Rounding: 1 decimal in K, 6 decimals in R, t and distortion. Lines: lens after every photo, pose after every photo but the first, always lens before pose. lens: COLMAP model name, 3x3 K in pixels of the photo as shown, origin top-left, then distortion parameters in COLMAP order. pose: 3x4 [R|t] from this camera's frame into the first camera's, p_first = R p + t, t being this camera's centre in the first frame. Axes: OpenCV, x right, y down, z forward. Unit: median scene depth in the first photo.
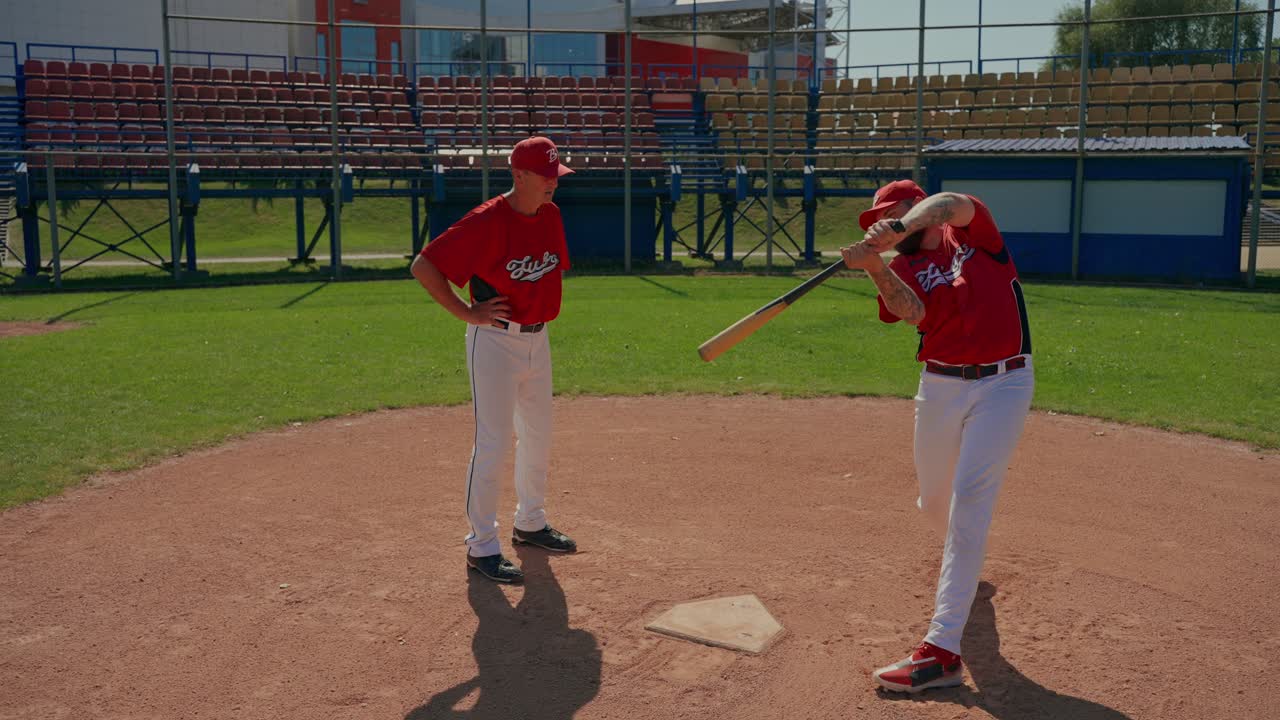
lens RADIAL K [[1080.4, 0, 640.0], [0, 1080.4, 360.0], [0, 0, 1]] dist [-0.109753, 0.103577]
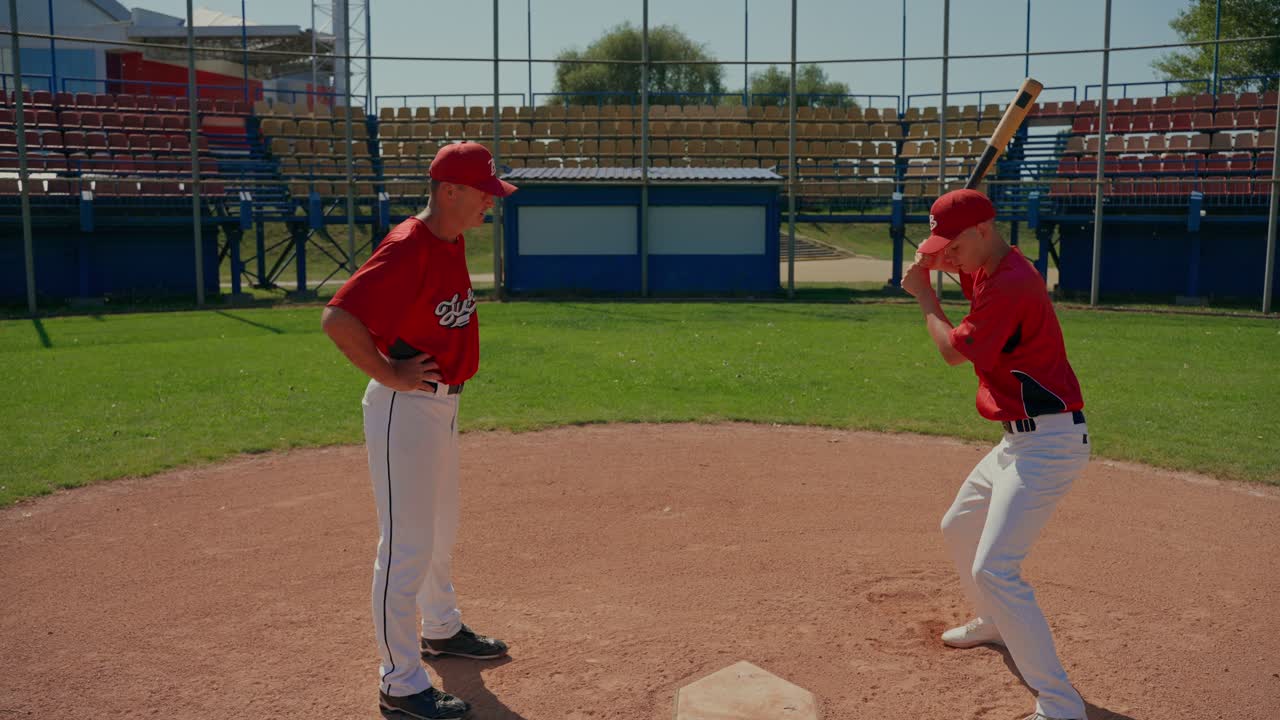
lens RADIAL K [[1036.1, 0, 640.0], [0, 1036.1, 360.0], [0, 0, 1]] dist [-0.116726, 0.098060]
pose [[0.894977, -0.058219, 0.442296, -0.065770], [0.066489, 0.997782, -0.003204, -0.007283], [-0.441129, 0.032275, 0.896863, 0.048605]]
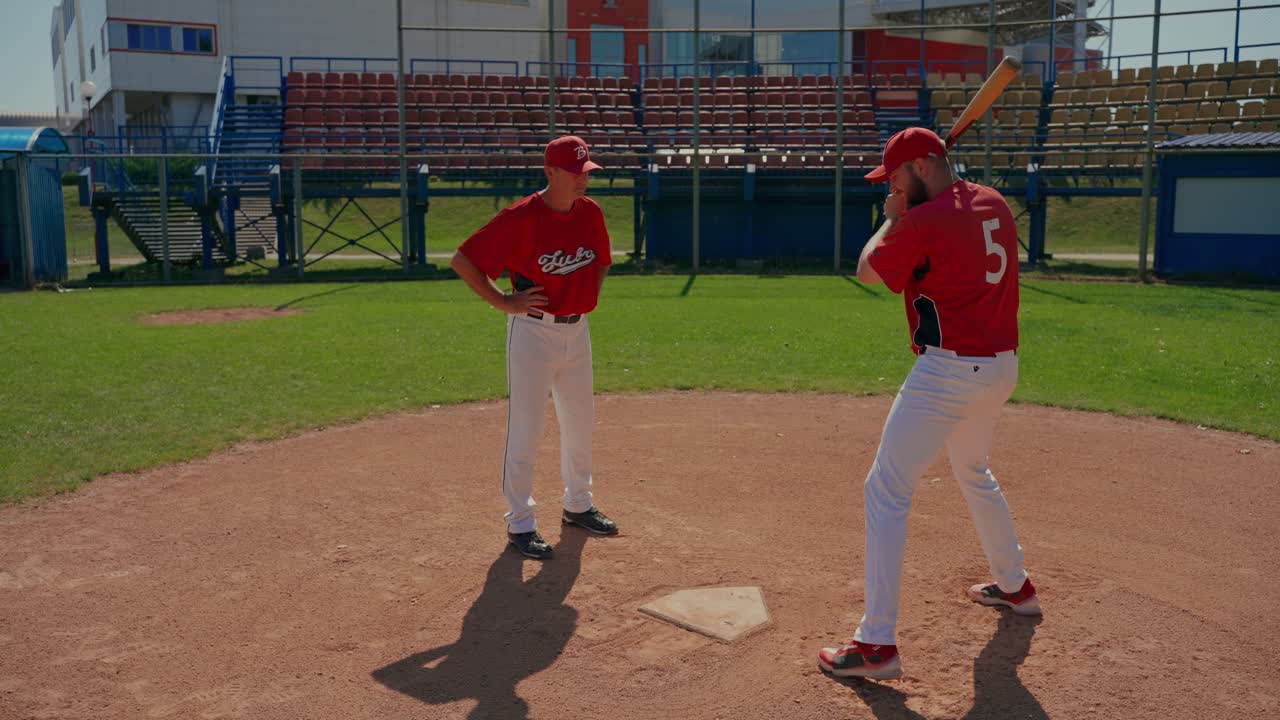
lens RADIAL K [[1080.4, 0, 640.0], [0, 1080.4, 360.0], [0, 0, 1]] dist [-0.109753, 0.103577]
pose [[0.972903, 0.030896, -0.229141, 0.042836], [-0.030743, 0.999518, 0.004236, 0.000752], [0.229162, 0.002923, 0.973384, -0.002285]]
